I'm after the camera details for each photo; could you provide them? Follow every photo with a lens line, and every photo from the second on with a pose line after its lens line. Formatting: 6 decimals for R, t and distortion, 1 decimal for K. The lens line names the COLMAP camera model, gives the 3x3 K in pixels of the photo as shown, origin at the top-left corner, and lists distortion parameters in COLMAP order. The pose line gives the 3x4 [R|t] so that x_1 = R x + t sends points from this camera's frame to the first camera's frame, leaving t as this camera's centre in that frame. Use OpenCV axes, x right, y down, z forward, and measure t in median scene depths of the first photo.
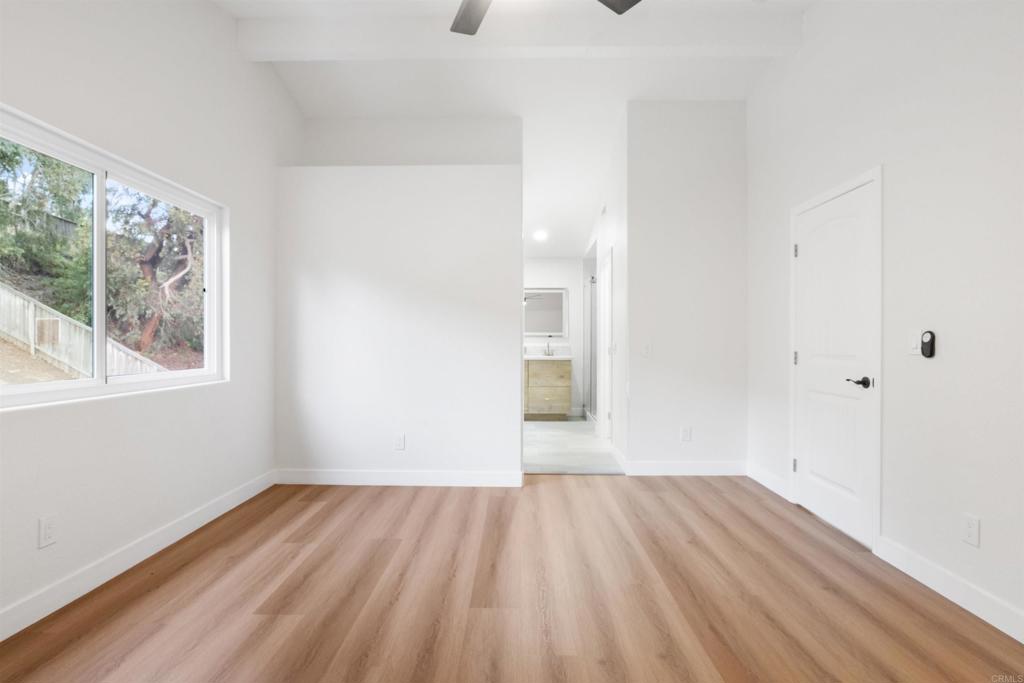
lens RADIAL K [[497.7, 0, 512.0], [0, 497.7, 341.5], [0, 0, 1]] dist [0.000926, 0.000222]
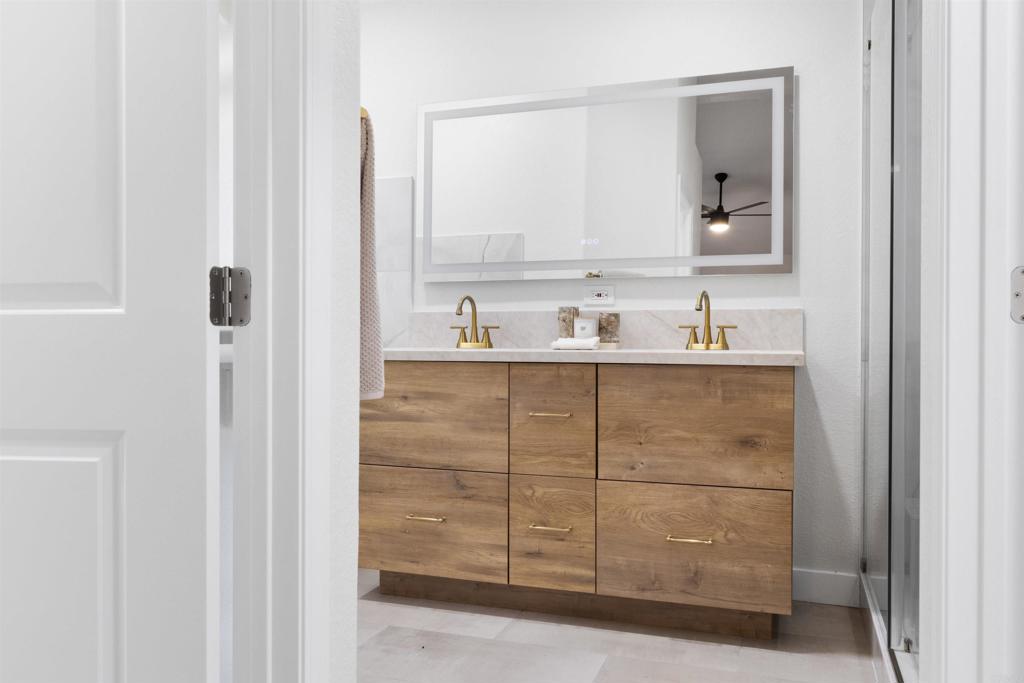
lens RADIAL K [[805.3, 0, 512.0], [0, 805.3, 341.5], [0, 0, 1]] dist [-0.000848, -0.004388]
pose [[0.948704, 0.004865, -0.316128, 0.112630], [-0.004550, 0.999988, 0.001737, 0.026057], [0.316132, -0.000209, 0.948715, 0.626058]]
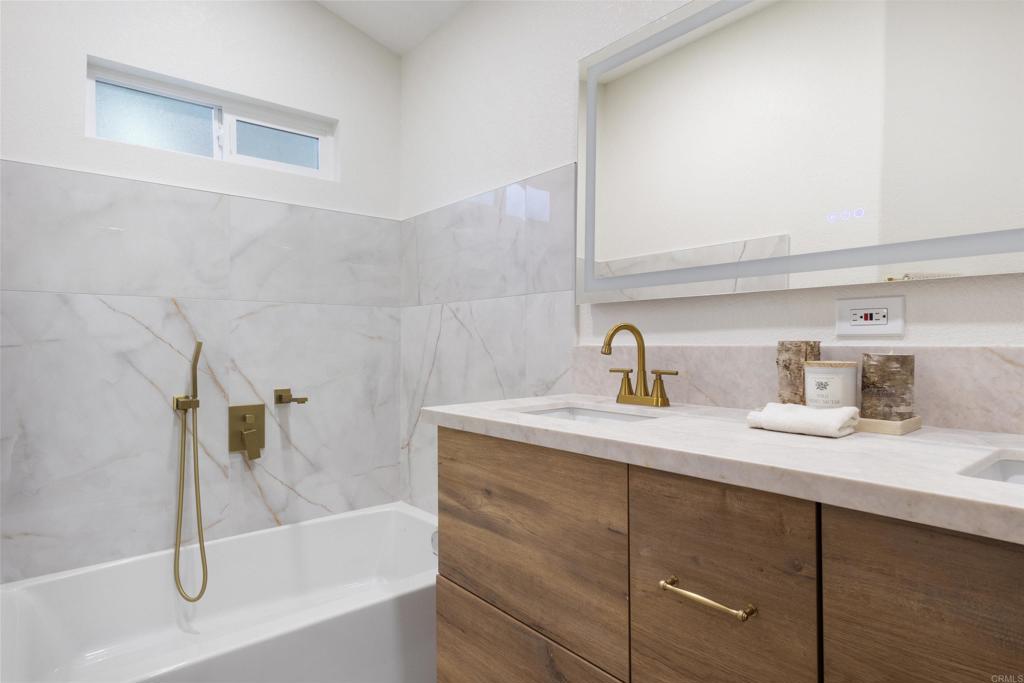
lens RADIAL K [[563.1, 0, 512.0], [0, 563.1, 341.5], [0, 0, 1]] dist [0.017353, 0.000169]
pose [[0.649794, -0.002450, -0.760107, 0.074272], [0.002477, 0.999996, -0.001106, 0.007867], [0.760107, -0.001165, 0.649797, 0.882504]]
